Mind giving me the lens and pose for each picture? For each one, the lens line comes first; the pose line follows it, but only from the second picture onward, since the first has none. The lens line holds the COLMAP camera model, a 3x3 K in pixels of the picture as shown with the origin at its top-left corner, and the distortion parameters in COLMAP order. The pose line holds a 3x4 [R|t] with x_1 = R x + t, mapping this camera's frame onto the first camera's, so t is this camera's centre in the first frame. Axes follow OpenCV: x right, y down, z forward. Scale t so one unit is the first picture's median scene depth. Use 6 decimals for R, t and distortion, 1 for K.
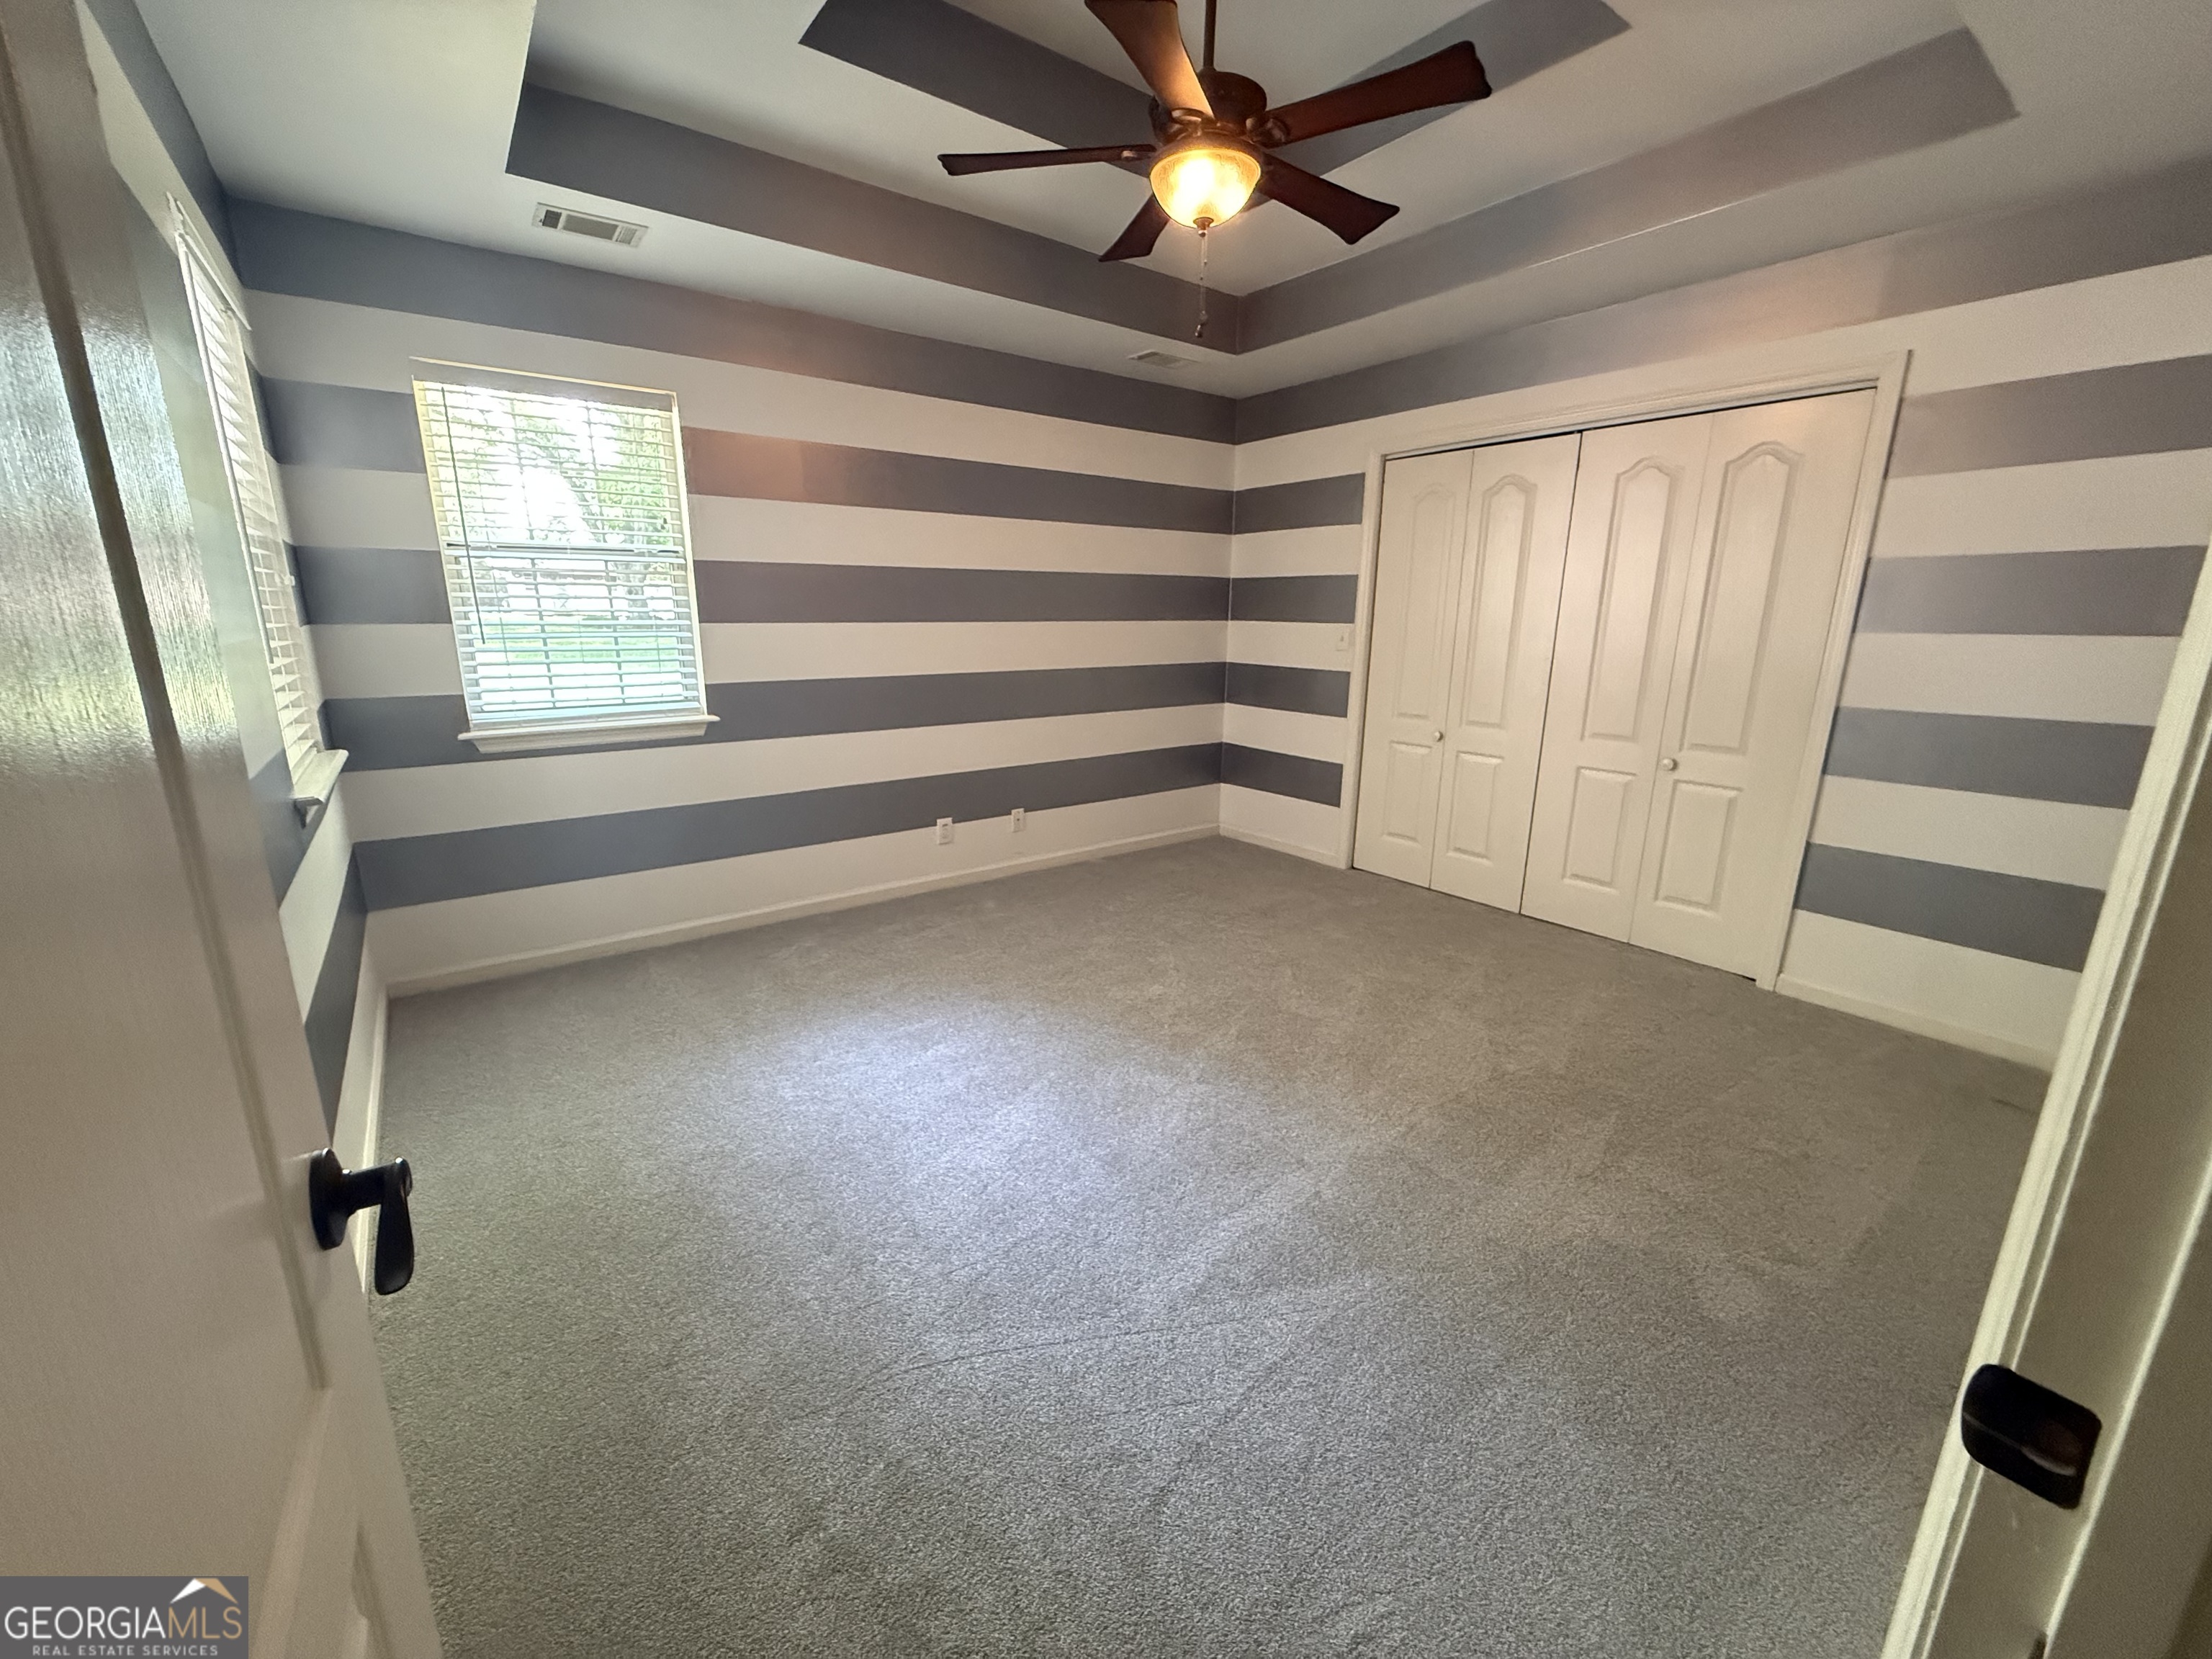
lens RADIAL K [[884.3, 0, 1104.5], [0, 884.3, 828.2], [0, 0, 1]] dist [0.000405, 0.000100]
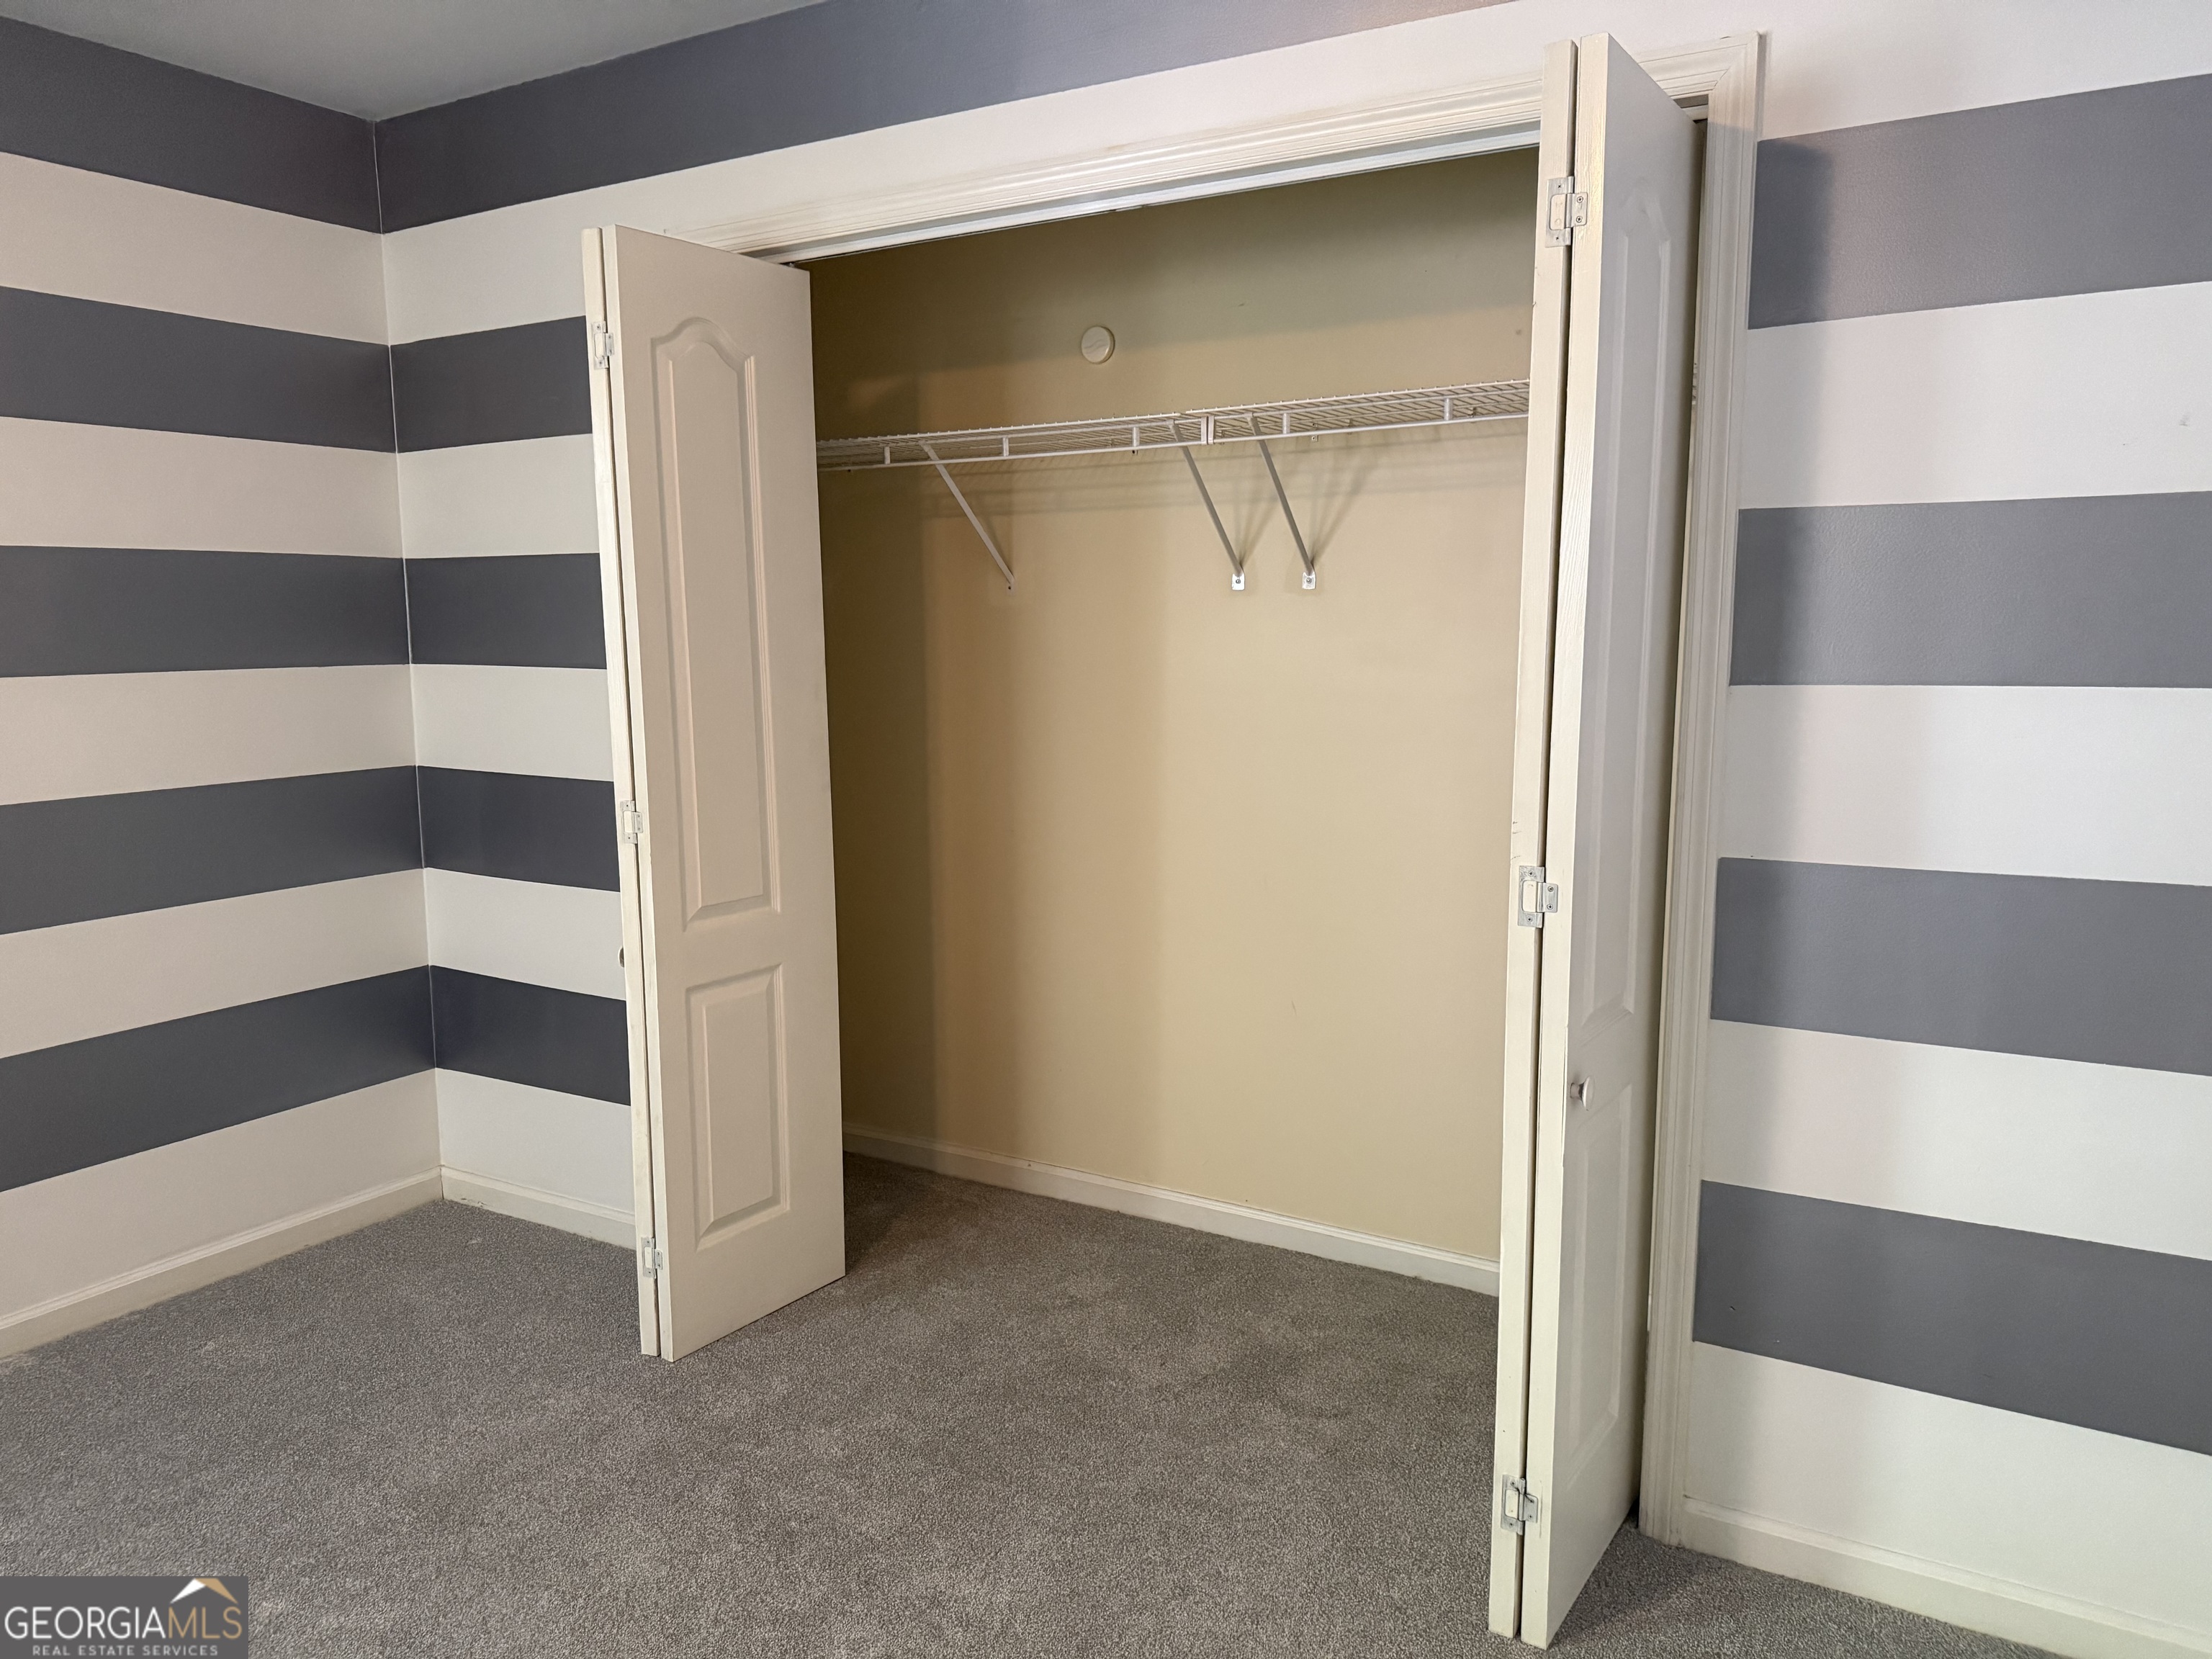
lens RADIAL K [[1575.6, 0, 1107.6], [0, 1575.6, 832.2], [0, 0, 1]] dist [0.040198, 0.000958]
pose [[0.931038, -0.068427, 0.358449, 0.173451], [0.103181, 0.991543, -0.078720, -0.072625], [-0.350031, 0.110277, 0.930224, 0.239062]]
